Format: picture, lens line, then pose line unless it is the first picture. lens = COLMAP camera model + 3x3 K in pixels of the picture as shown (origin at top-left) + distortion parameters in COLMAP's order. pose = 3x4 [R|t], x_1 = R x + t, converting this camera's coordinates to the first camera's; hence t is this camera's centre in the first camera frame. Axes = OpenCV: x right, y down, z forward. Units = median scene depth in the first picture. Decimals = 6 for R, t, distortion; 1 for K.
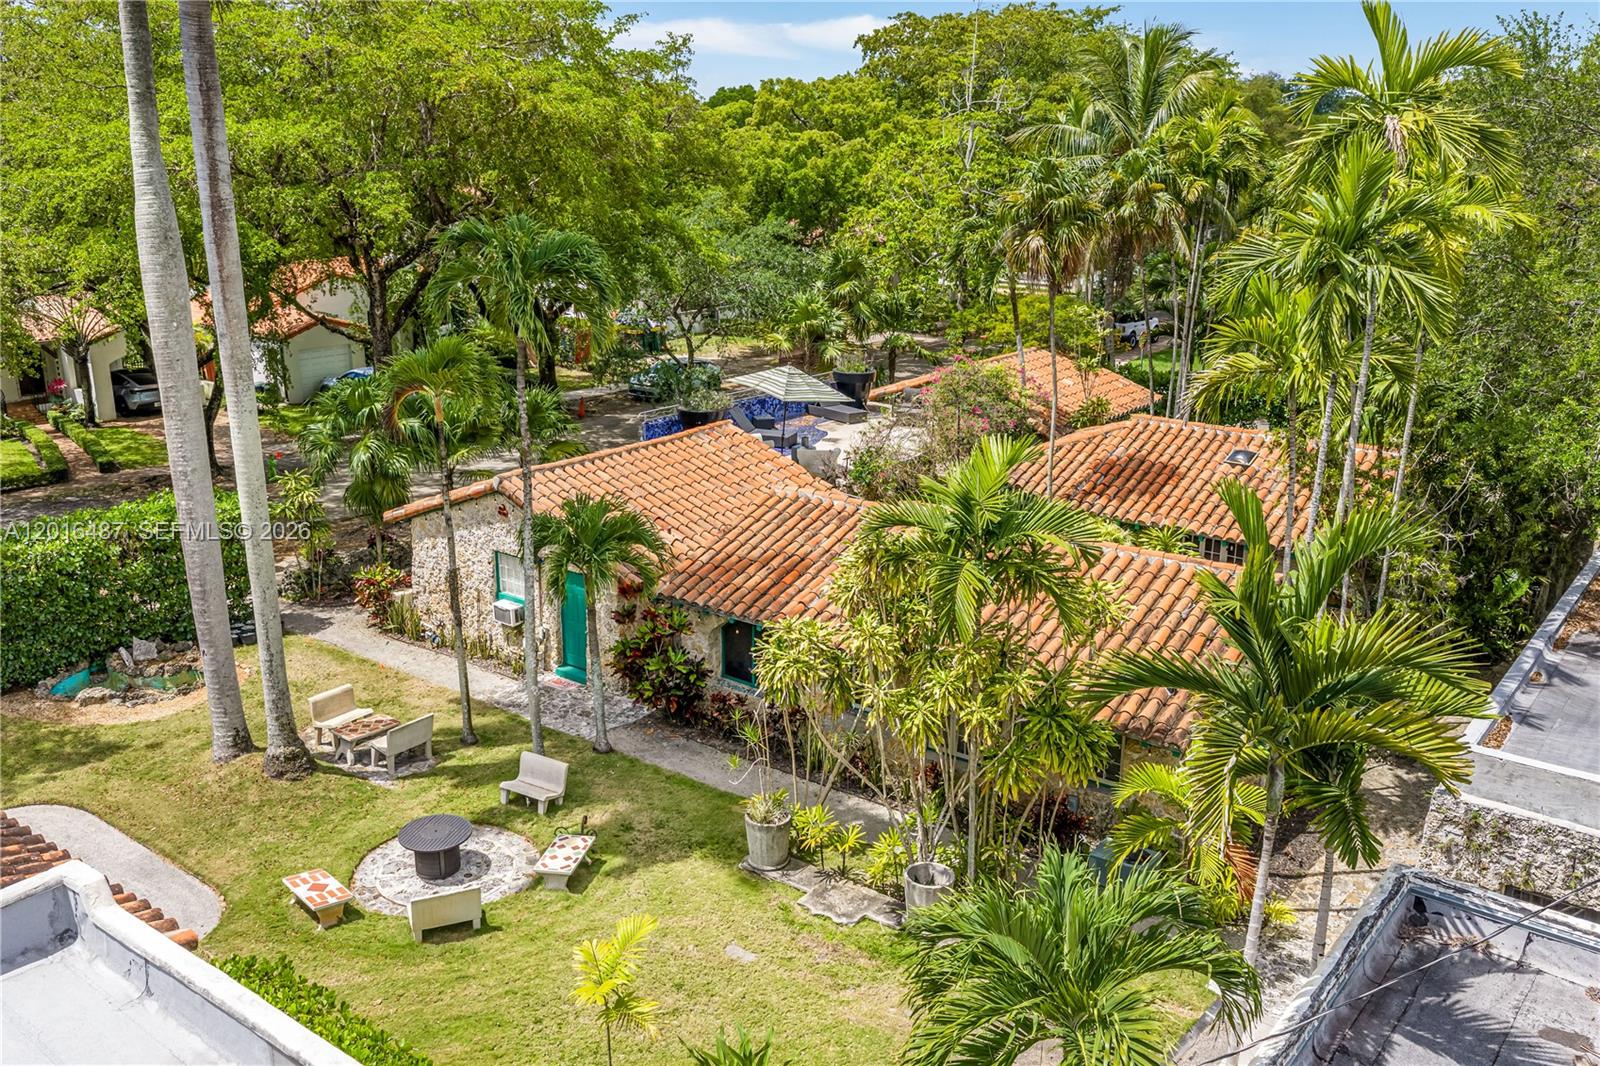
lens RADIAL K [[1446.6, 0, 800.0], [0, 1446.6, 533.0], [0, 0, 1]] dist [0.003089, 0.001015]
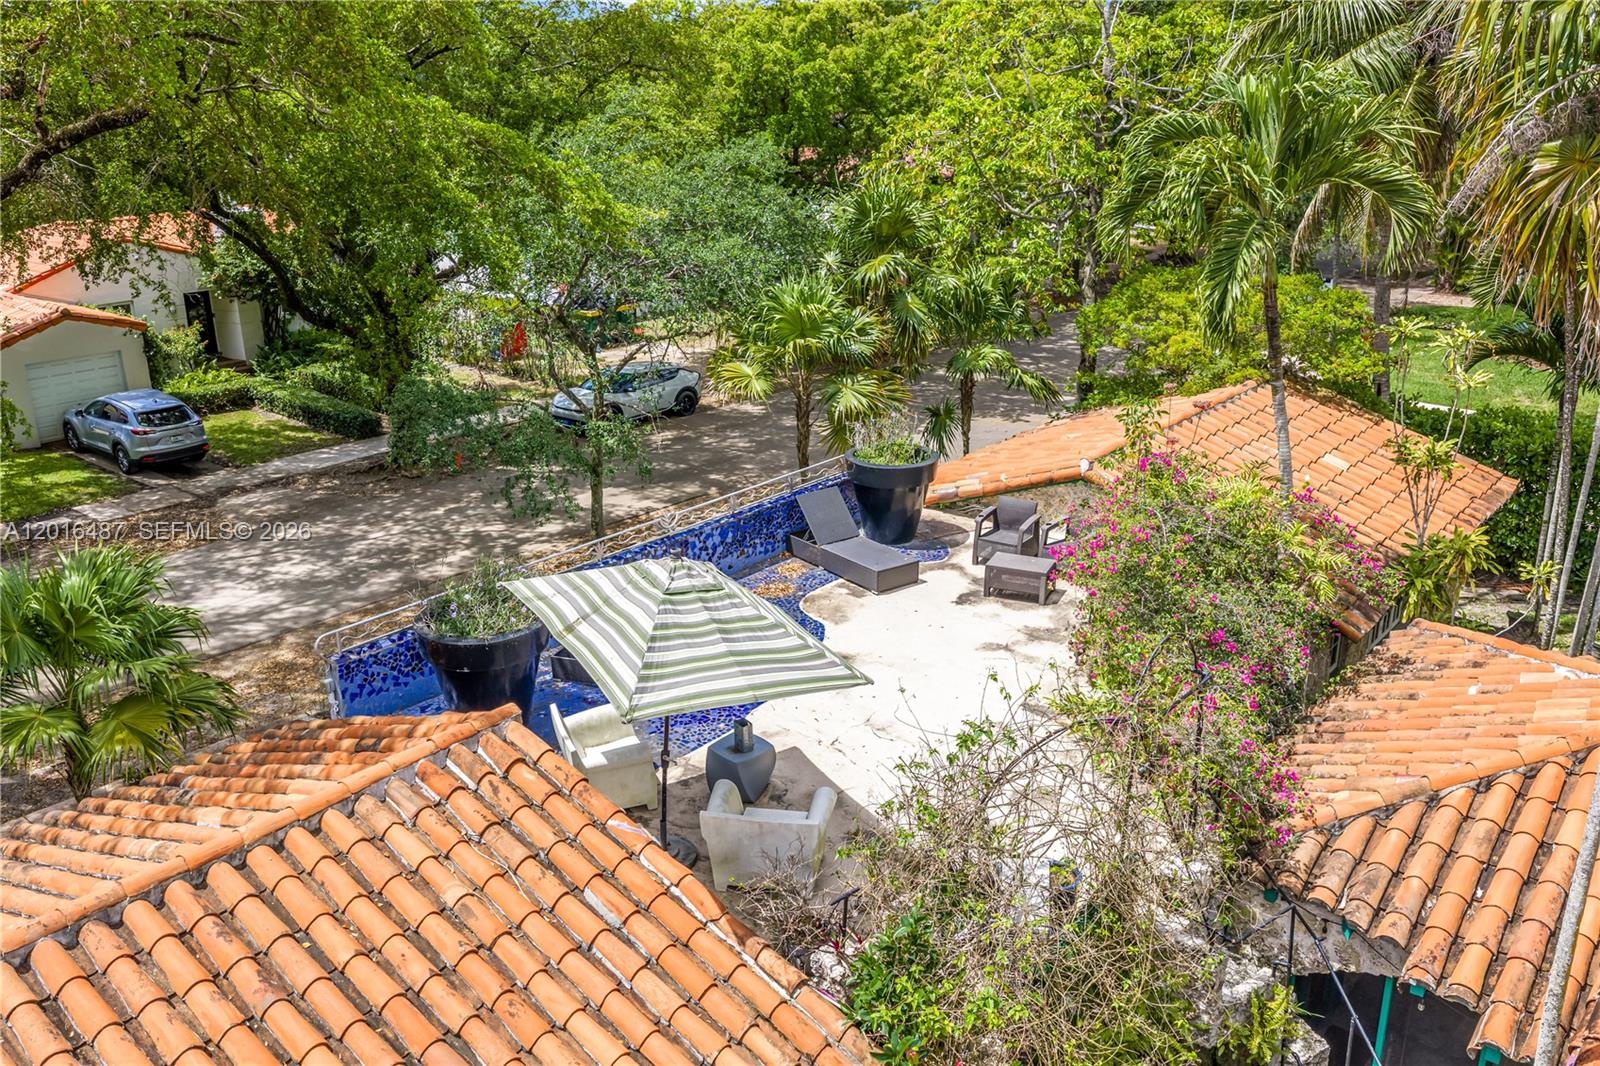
lens RADIAL K [[1446.6, 0, 800.0], [0, 1446.6, 533.0], [0, 0, 1]] dist [0.003089, 0.001015]
pose [[0.999089, -0.005159, -0.042363, 0.024359], [0.006913, 0.999120, 0.041372, -0.094278], [0.042112, -0.041627, 0.998245, 0.469879]]
